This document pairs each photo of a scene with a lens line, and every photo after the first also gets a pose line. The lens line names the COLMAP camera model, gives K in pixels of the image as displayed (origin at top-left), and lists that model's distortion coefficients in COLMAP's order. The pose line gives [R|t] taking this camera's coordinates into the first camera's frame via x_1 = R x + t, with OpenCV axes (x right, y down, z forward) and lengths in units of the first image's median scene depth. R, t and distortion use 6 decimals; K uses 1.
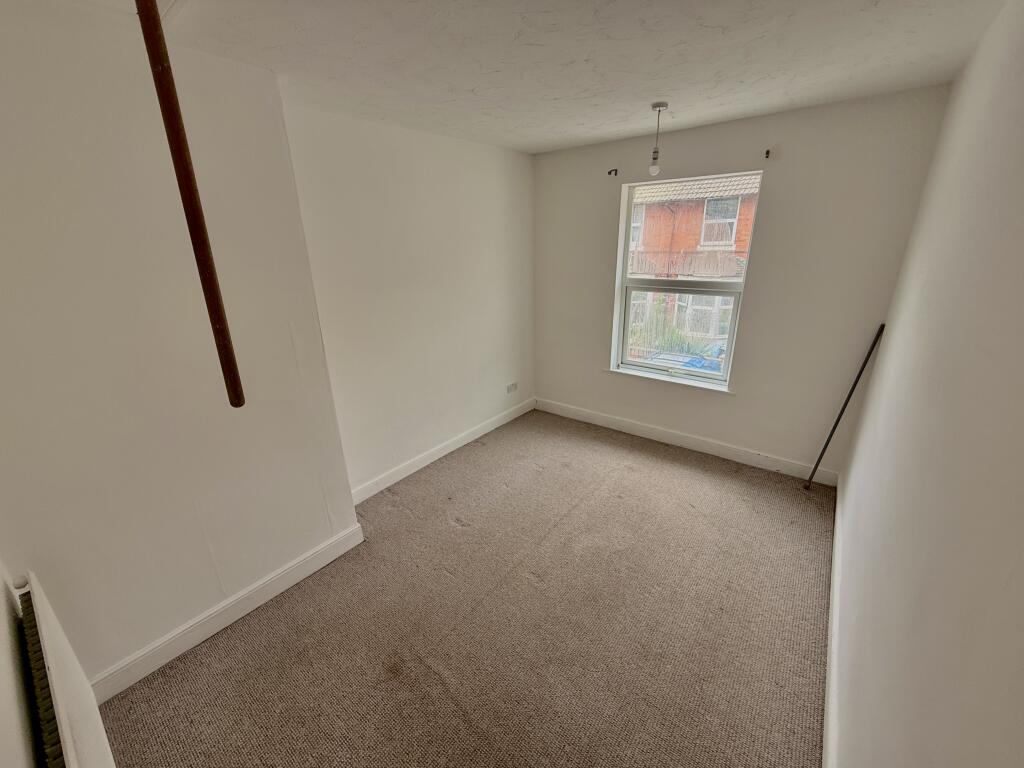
lens RADIAL K [[409.7, 0, 509.7], [0, 409.7, 382.8], [0, 0, 1]] dist [-0.000867, 0.000190]
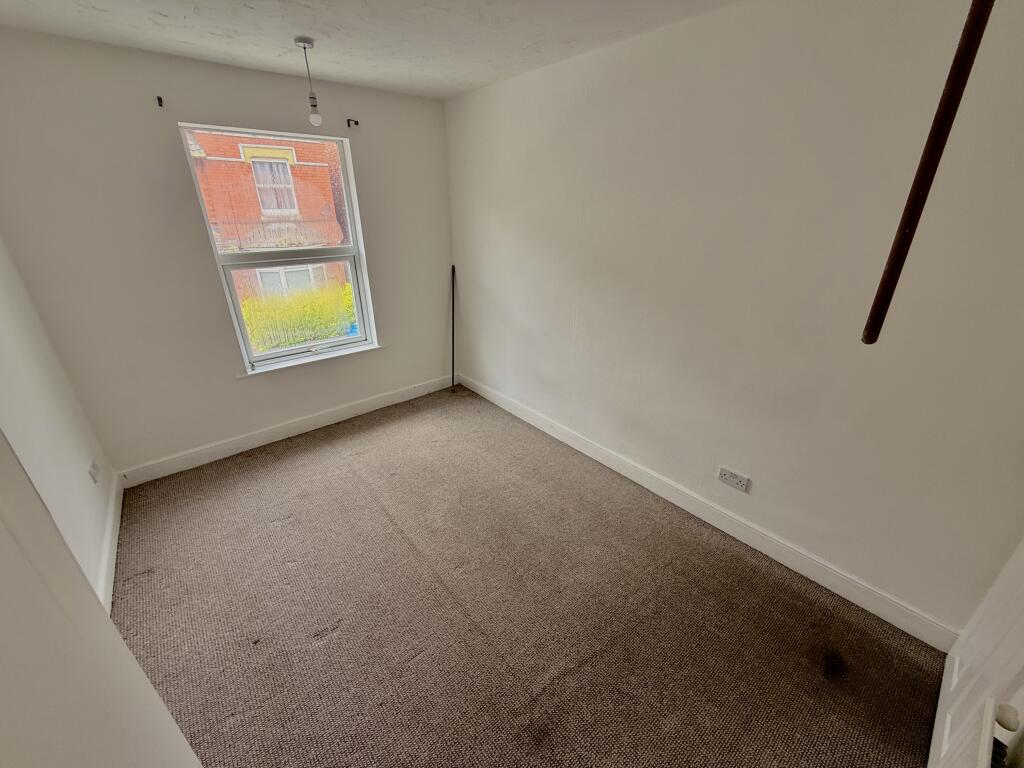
lens RADIAL K [[409.7, 0, 509.7], [0, 409.7, 382.8], [0, 0, 1]] dist [-0.000867, 0.000190]
pose [[0.214455, -0.369263, 0.904242, -0.504009], [0.319008, 0.901492, 0.292482, -0.121237], [-0.923170, 0.225736, 0.311127, 0.423379]]
